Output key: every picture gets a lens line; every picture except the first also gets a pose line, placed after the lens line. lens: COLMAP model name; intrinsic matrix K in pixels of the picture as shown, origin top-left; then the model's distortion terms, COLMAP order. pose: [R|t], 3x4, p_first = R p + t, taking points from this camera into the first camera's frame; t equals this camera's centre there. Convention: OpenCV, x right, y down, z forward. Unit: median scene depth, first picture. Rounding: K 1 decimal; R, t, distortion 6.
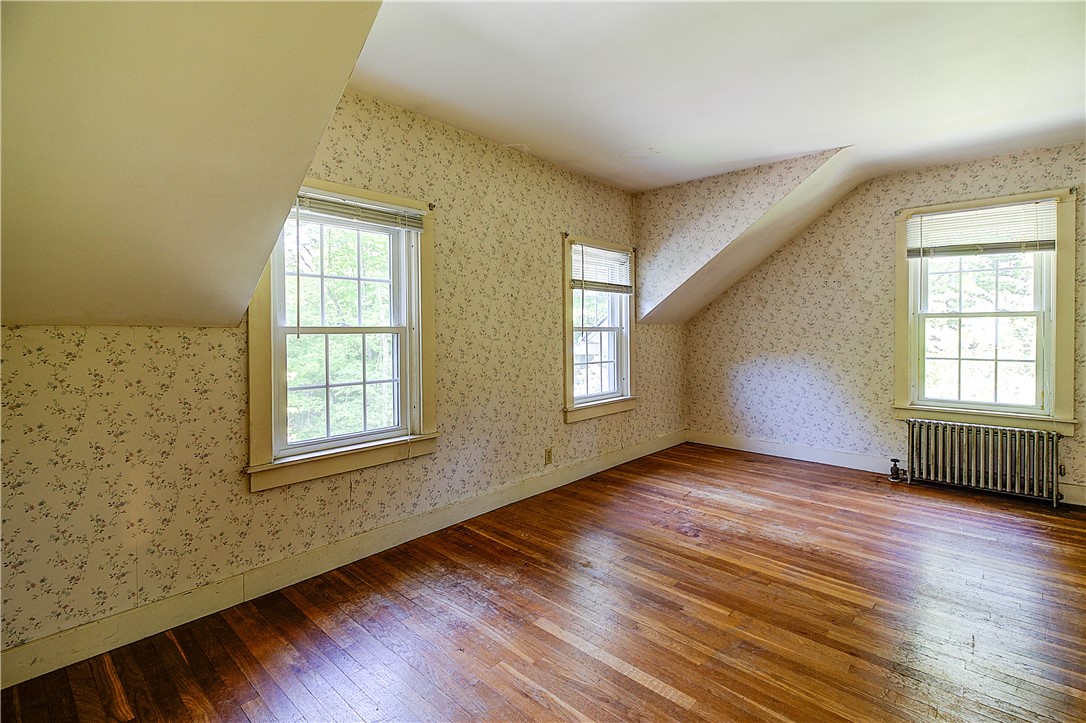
lens RADIAL K [[500.3, 0, 538.0], [0, 500.3, 330.3], [0, 0, 1]] dist [0.010983, -0.005825]
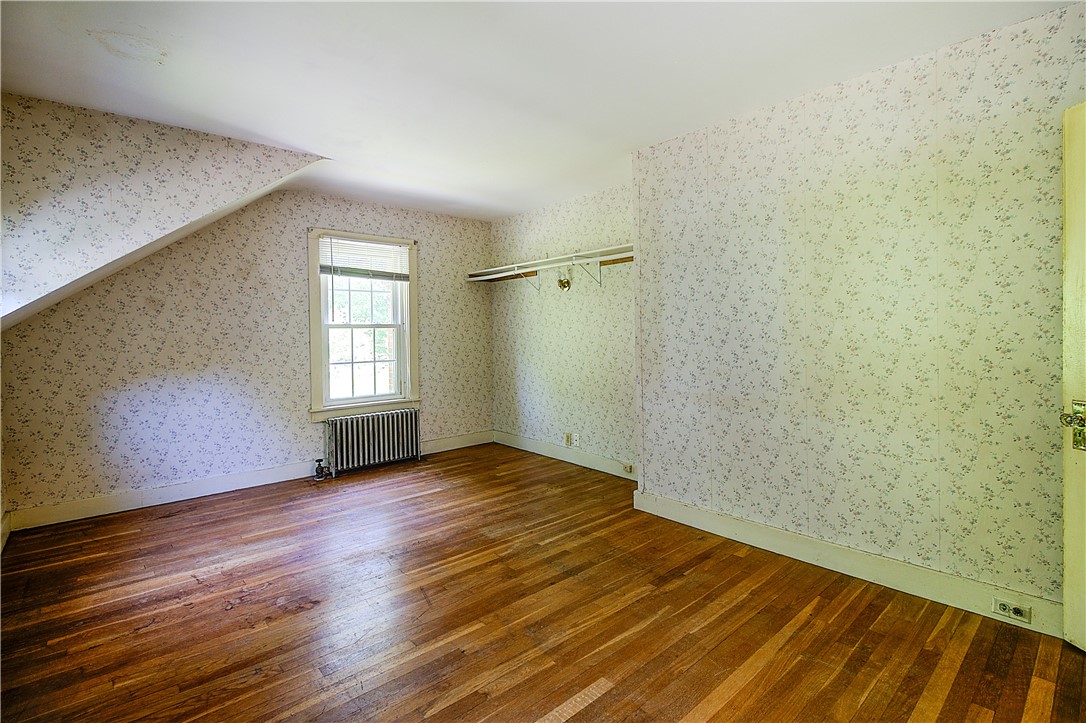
lens RADIAL K [[500.3, 0, 553.7], [0, 500.3, 336.3], [0, 0, 1]] dist [0.010983, -0.005825]
pose [[0.098222, -0.004581, 0.995154, -0.305356], [0.016865, 0.999853, 0.002938, -0.001122], [-0.995022, 0.016494, 0.098285, 0.391986]]
